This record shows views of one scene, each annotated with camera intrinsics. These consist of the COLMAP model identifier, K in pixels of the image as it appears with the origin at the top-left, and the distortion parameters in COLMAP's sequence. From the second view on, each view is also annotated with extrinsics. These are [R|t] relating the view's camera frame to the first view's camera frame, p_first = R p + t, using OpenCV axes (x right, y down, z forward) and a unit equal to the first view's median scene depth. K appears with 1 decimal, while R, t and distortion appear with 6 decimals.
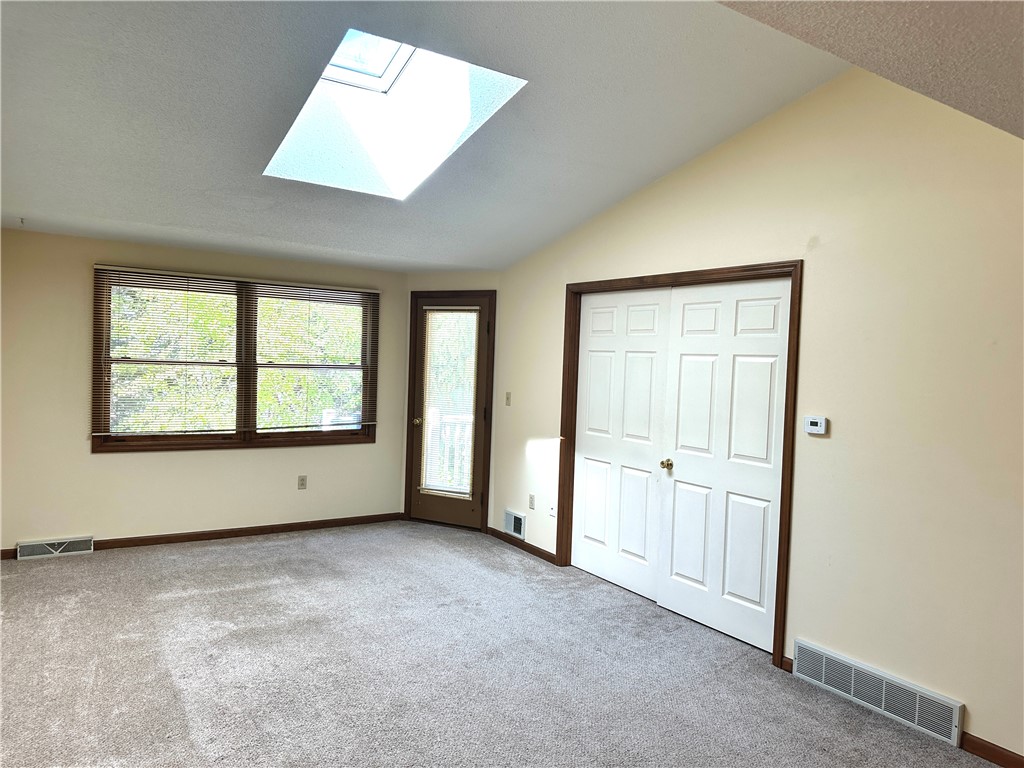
lens RADIAL K [[705.1, 0, 512.0], [0, 705.1, 384.0], [0, 0, 1]] dist [0.100727, -0.133203]
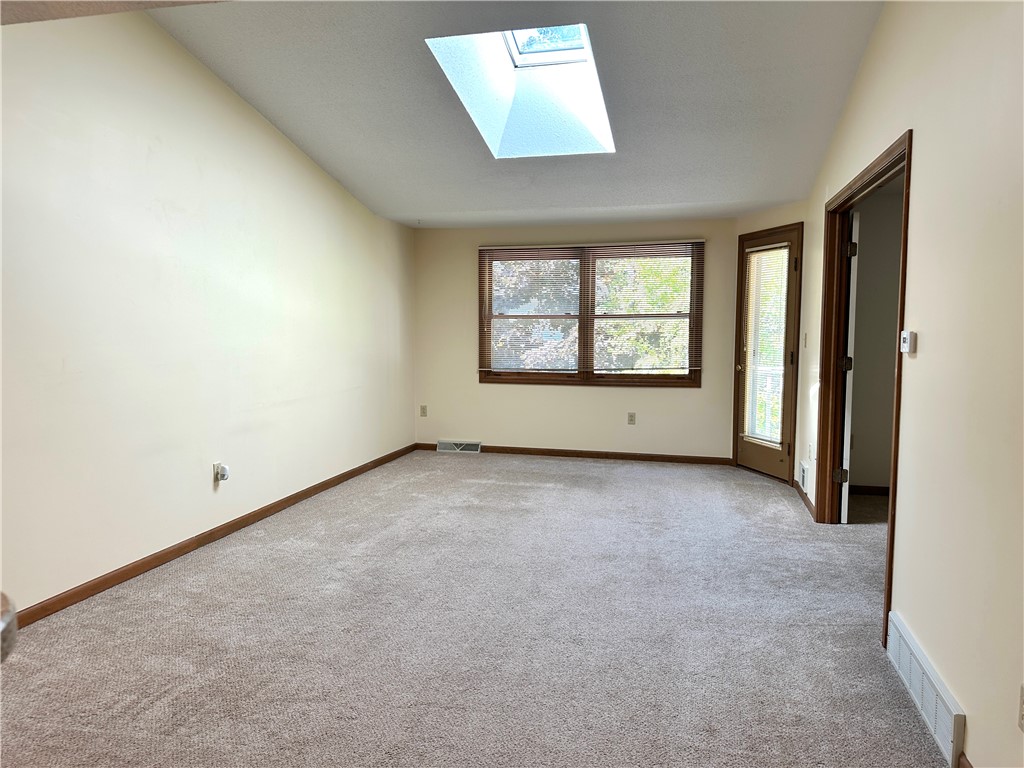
lens RADIAL K [[705.1, 0, 512.0], [0, 705.1, 384.0], [0, 0, 1]] dist [0.100727, -0.133203]
pose [[0.683214, 0.024506, -0.729807, 0.416358], [0.001090, 0.999401, 0.034580, 0.045830], [0.730217, -0.024421, 0.682778, 0.094890]]
